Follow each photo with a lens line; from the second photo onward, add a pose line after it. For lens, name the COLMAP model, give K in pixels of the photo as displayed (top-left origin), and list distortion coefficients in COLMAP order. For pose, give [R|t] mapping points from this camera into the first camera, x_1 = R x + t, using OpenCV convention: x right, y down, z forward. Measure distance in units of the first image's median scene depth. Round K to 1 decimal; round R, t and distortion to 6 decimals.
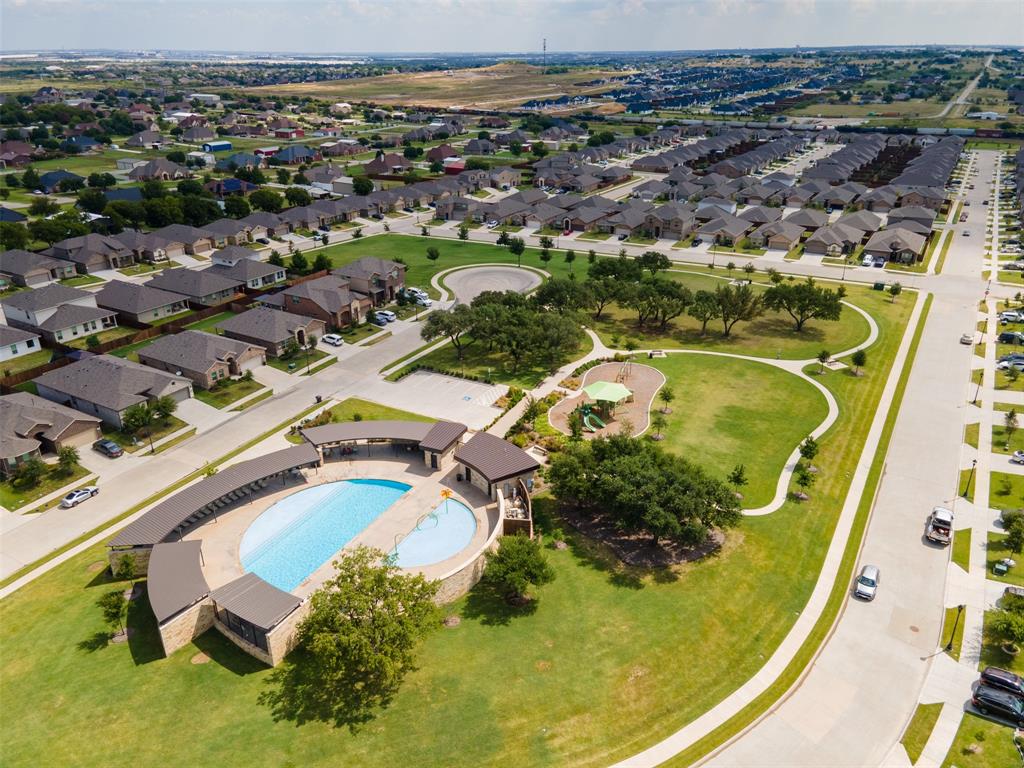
lens RADIAL K [[737.1, 0, 512.0], [0, 737.1, 384.0], [0, 0, 1]] dist [0.014036, 0.049049]
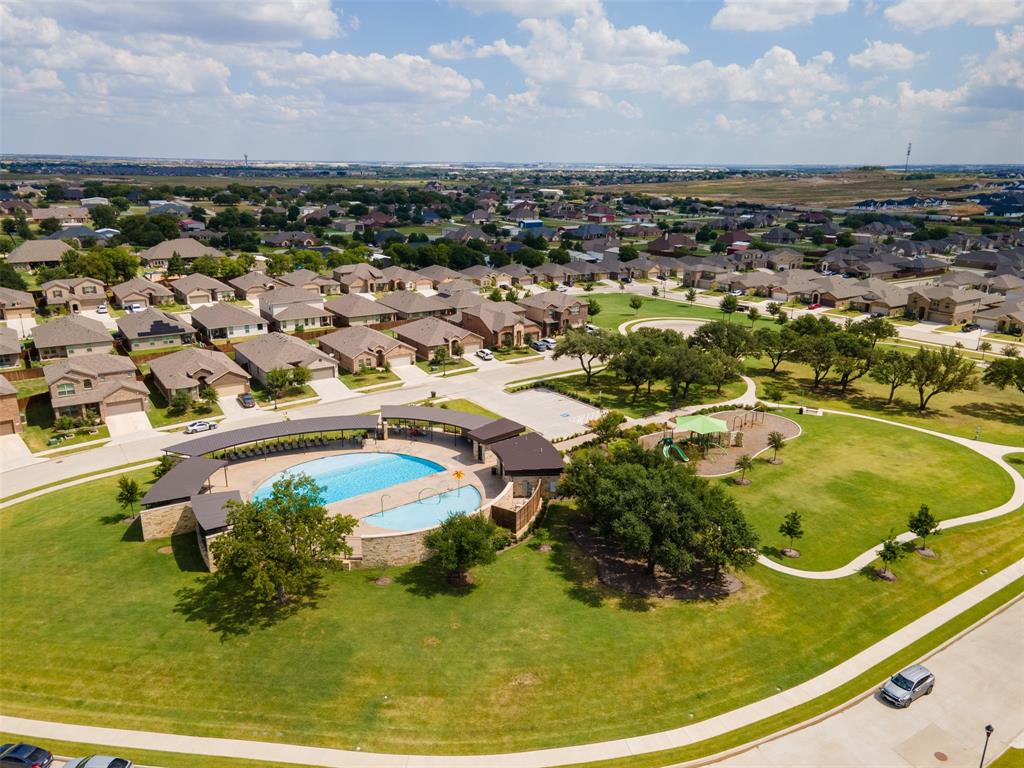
lens RADIAL K [[737.1, 0, 512.0], [0, 737.1, 384.0], [0, 0, 1]] dist [0.014036, 0.049049]
pose [[0.904495, 0.135464, -0.404398, 0.212501], [-0.185999, 0.978582, -0.088213, 0.063831], [0.383787, 0.155006, 0.910319, 0.080476]]
